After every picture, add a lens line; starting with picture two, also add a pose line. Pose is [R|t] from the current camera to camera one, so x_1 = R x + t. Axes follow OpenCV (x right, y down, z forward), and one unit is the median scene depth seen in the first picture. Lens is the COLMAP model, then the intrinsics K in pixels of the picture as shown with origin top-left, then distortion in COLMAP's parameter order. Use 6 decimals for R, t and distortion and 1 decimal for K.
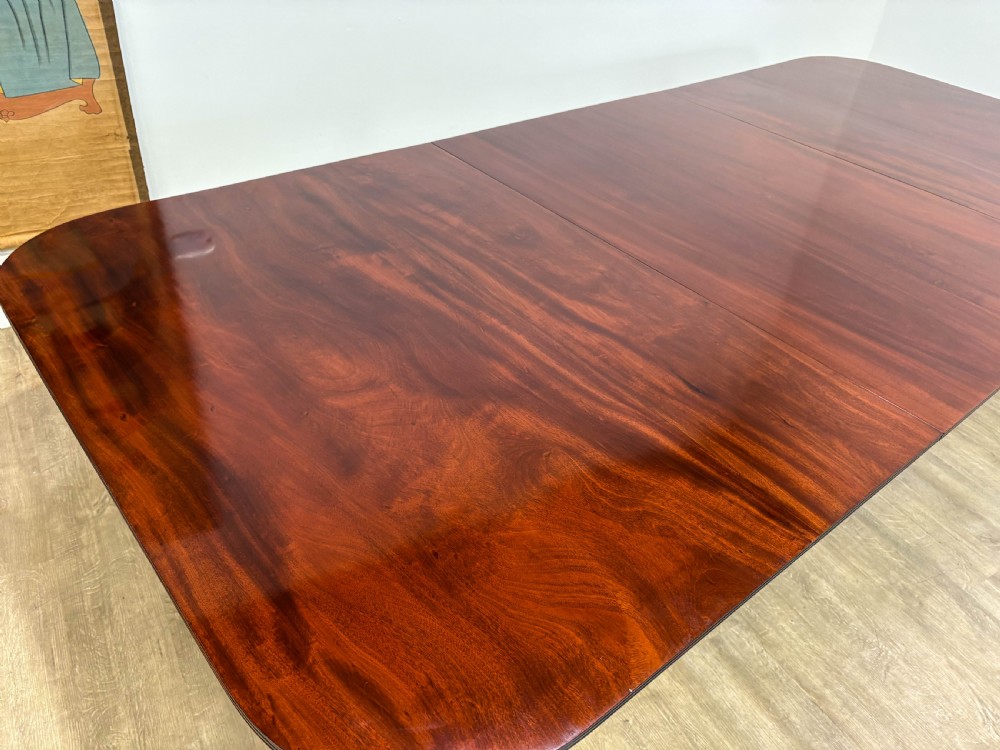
lens RADIAL K [[771.6, 0, 508.7], [0, 771.6, 384.6], [0, 0, 1]] dist [0.045704, -0.055464]
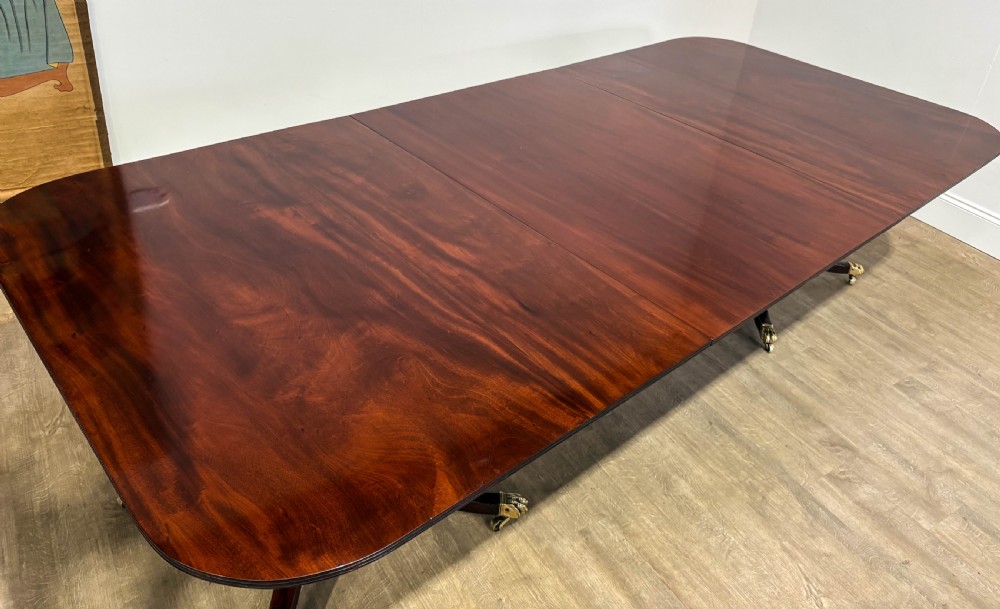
lens RADIAL K [[770.4, 0, 502.8], [0, 770.4, 231.2], [0, 0, 1]] dist [0.038924, -0.042310]
pose [[0.999407, -0.011345, 0.032519, 0.112615], [0.015350, 0.991953, -0.125675, 0.026692], [-0.030831, 0.126100, 0.991538, -0.206809]]
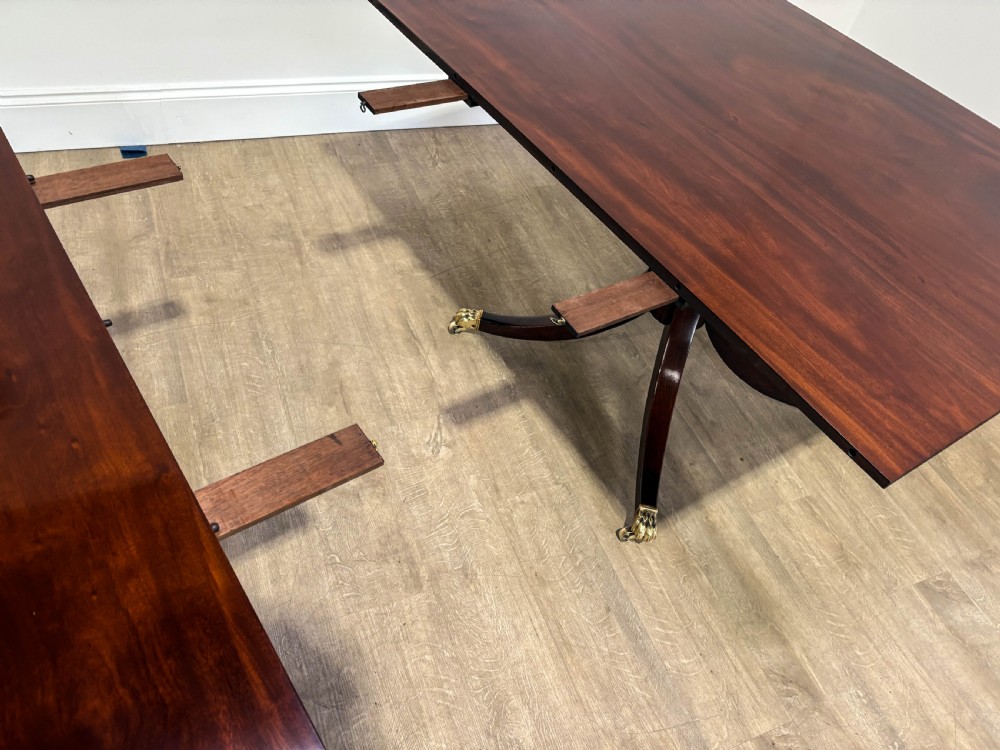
lens RADIAL K [[771.6, 0, 507.4], [0, 771.6, 389.0], [0, 0, 1]] dist [0.045704, -0.055464]
pose [[0.987075, 0.158700, -0.022301, 0.390082], [-0.152862, 0.974143, 0.166371, -0.183696], [0.048128, -0.160812, 0.985811, 0.348451]]
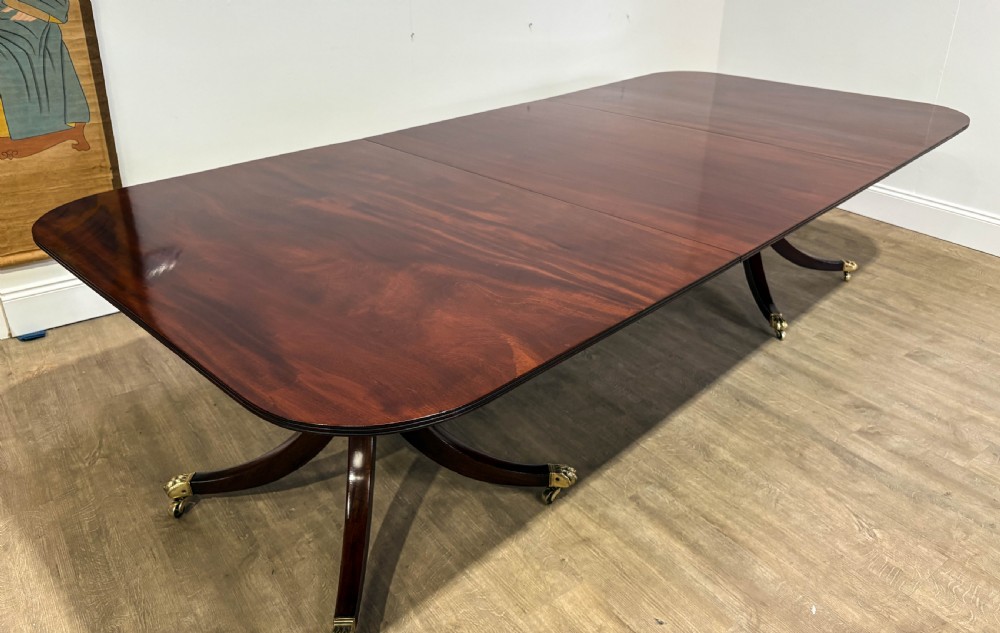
lens RADIAL K [[770.7, 0, 507.1], [0, 770.7, 258.7], [0, 0, 1]] dist [0.035860, -0.037118]
pose [[0.991921, -0.101584, 0.075990, 0.022693], [0.117042, 0.963873, -0.239270, 0.240194], [-0.048939, 0.246231, 0.967975, -0.221488]]
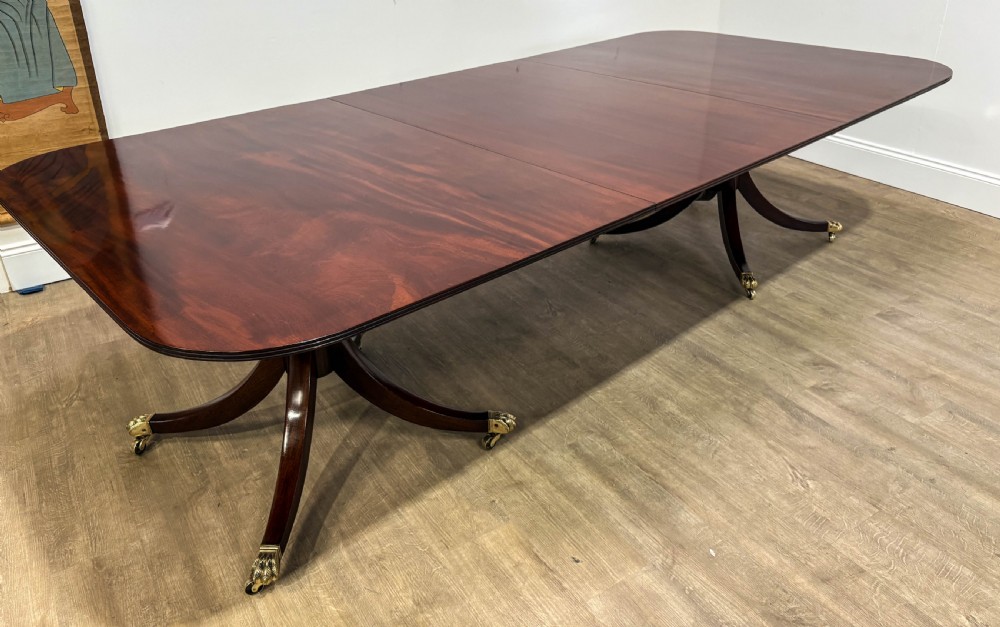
lens RADIAL K [[770.5, 0, 494.2], [0, 770.5, 257.2], [0, 0, 1]] dist [0.037153, -0.038081]
pose [[0.994920, -0.100637, 0.002664, 0.171282], [0.098862, 0.971689, -0.214584, 0.292283], [0.019006, 0.213757, 0.976702, -0.242142]]
